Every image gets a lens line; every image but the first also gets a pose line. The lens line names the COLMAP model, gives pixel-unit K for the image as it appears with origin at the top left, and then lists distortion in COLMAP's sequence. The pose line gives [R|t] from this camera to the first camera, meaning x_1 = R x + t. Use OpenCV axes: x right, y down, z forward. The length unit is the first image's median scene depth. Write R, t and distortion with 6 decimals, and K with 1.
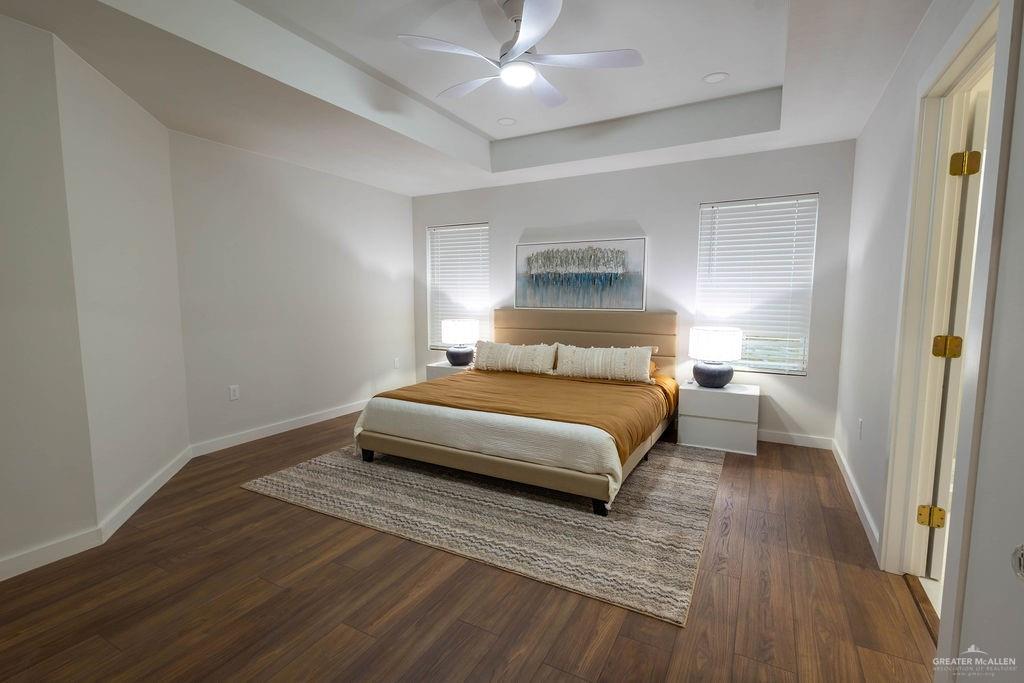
lens RADIAL K [[467.0, 0, 512.0], [0, 467.0, 341.5], [0, 0, 1]] dist [0.003629, -0.000769]
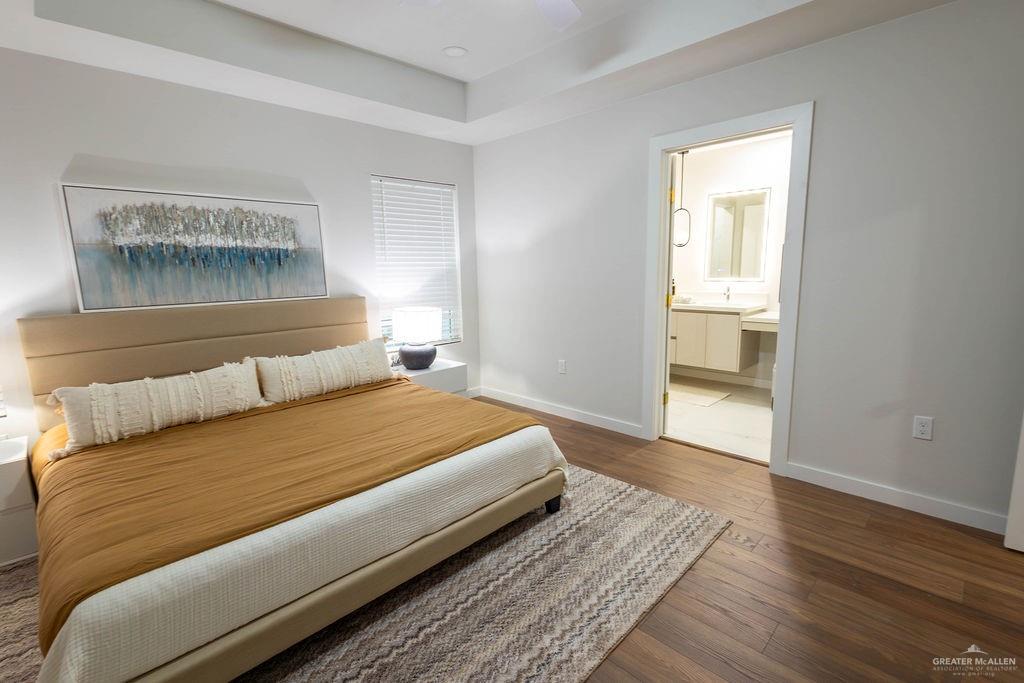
lens RADIAL K [[467.0, 0, 512.0], [0, 467.0, 341.5], [0, 0, 1]] dist [0.003629, -0.000769]
pose [[0.279189, -0.161494, 0.946559, -0.566381], [0.114824, 0.984298, 0.134065, -0.087691], [-0.953346, 0.071258, 0.293348, 0.658286]]
